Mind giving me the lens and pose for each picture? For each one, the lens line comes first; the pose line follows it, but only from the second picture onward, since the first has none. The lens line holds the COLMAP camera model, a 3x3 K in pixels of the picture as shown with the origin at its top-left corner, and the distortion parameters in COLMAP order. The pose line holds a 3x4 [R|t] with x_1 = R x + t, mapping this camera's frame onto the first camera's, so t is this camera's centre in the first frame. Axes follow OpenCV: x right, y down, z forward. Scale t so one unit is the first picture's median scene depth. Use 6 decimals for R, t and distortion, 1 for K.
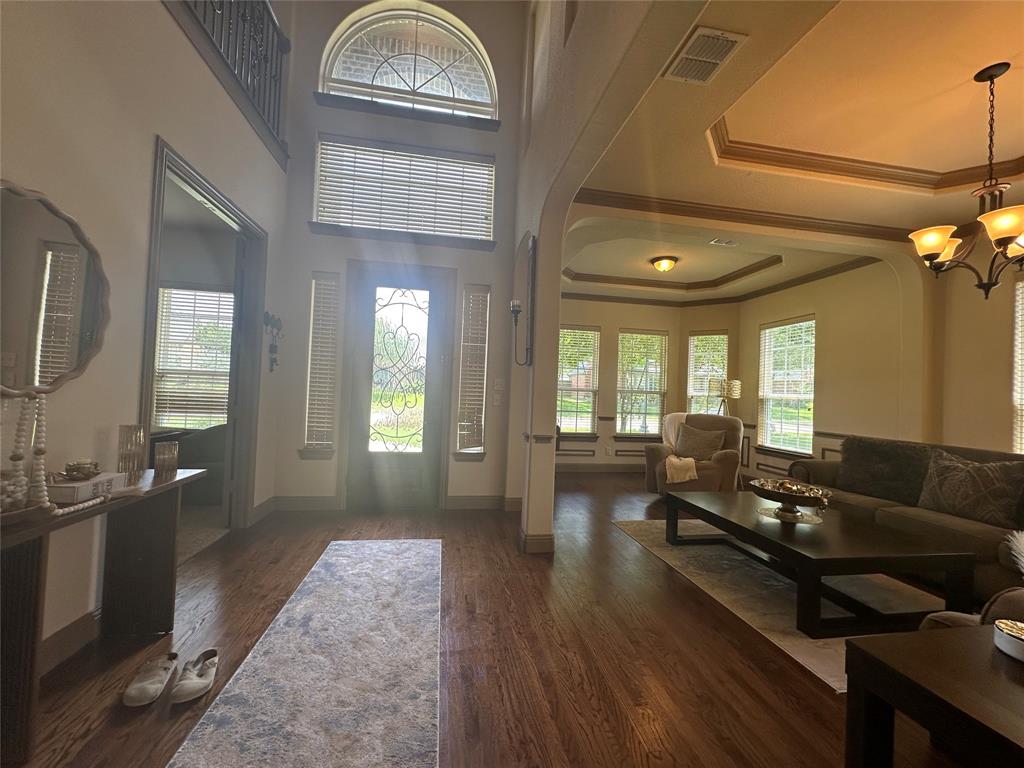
lens RADIAL K [[409.0, 0, 511.0], [0, 409.0, 382.5], [0, 0, 1]] dist [-0.002219, 0.000609]
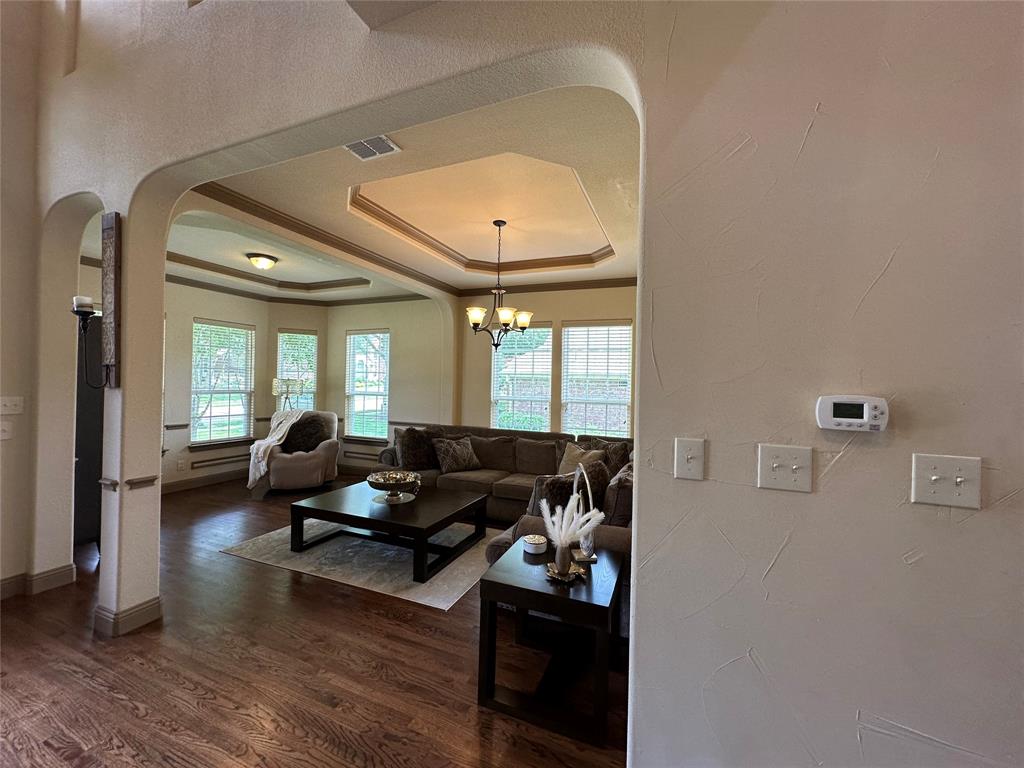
lens RADIAL K [[406.9, 0, 511.4], [0, 406.9, 382.0], [0, 0, 1]] dist [-0.000573, 0.000274]
pose [[0.537553, -0.025185, 0.842854, -0.187818], [-0.018768, 0.998949, 0.041819, -0.097532], [-0.843021, -0.038299, 0.536515, -0.006488]]
